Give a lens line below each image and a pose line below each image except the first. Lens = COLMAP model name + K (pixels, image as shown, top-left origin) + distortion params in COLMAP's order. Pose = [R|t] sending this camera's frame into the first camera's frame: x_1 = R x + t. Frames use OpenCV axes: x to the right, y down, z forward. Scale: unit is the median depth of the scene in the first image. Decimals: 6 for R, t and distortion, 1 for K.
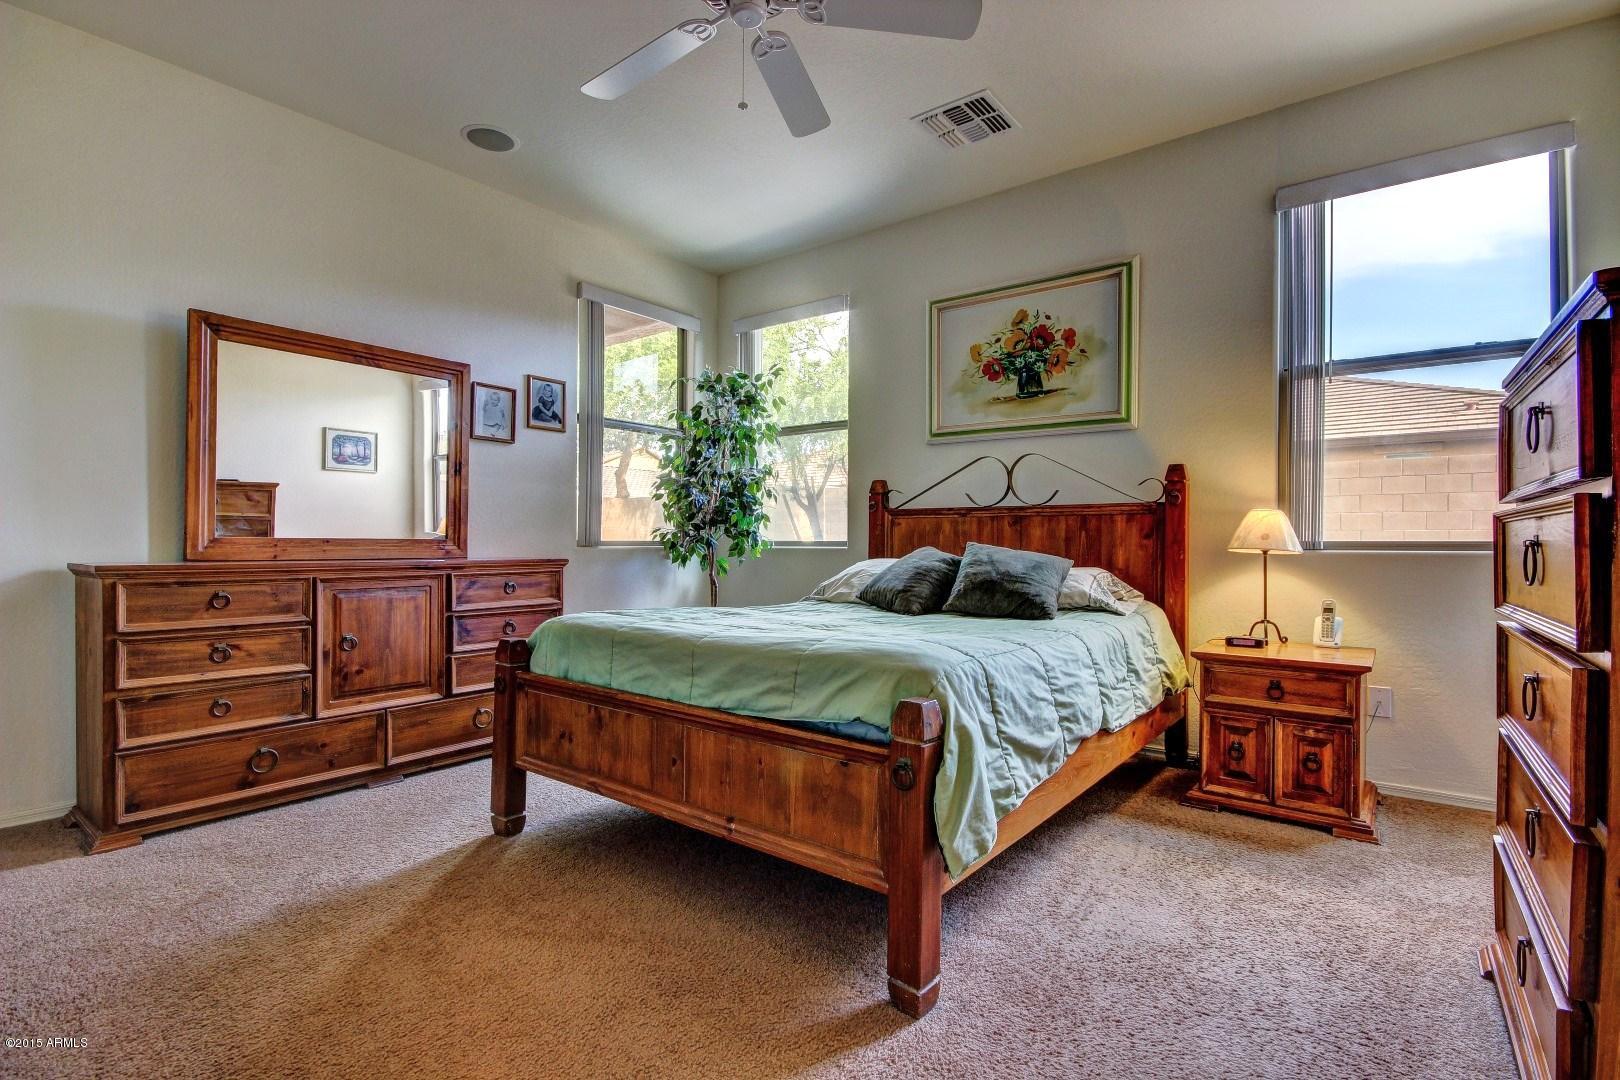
lens RADIAL K [[765.9, 0, 828.5], [0, 765.9, 540.6], [0, 0, 1]] dist [0.001685, 0.000428]
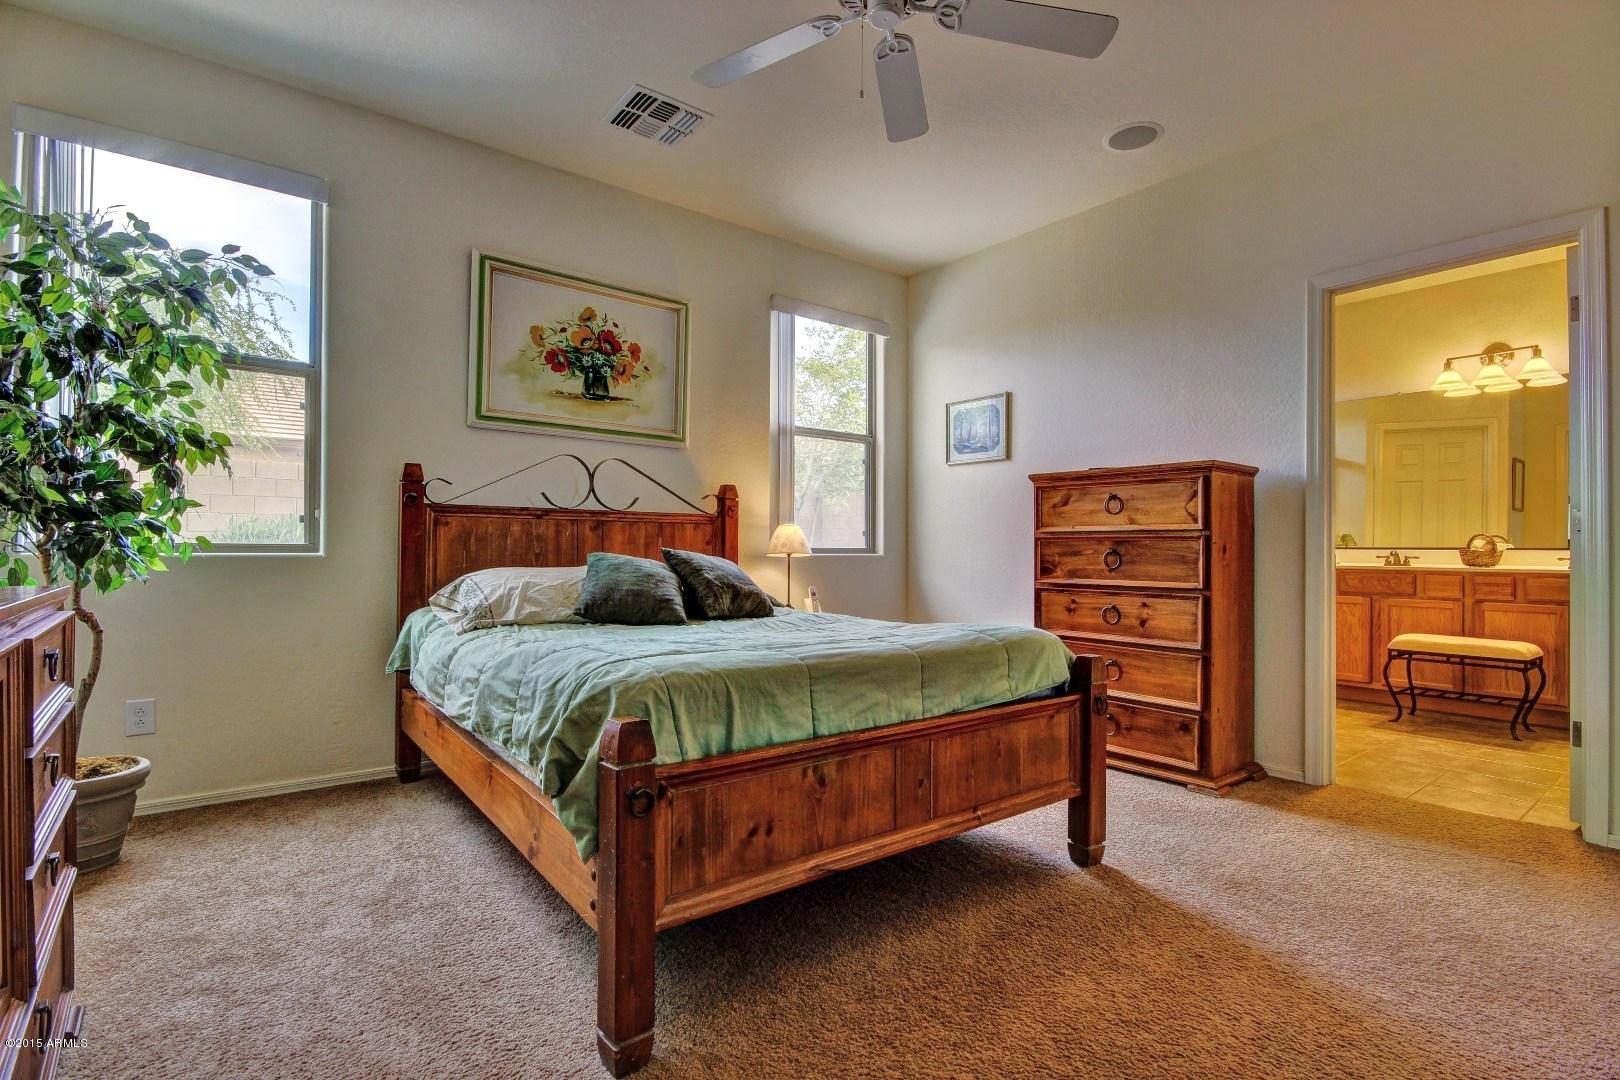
lens RADIAL K [[765.9, 0, 828.5], [0, 765.9, 540.6], [0, 0, 1]] dist [0.001685, 0.000428]
pose [[0.247254, 0.008642, 0.968912, -0.624699], [-0.006543, 0.999952, -0.007249, -0.001380], [-0.968929, -0.004548, 0.247299, 0.477805]]
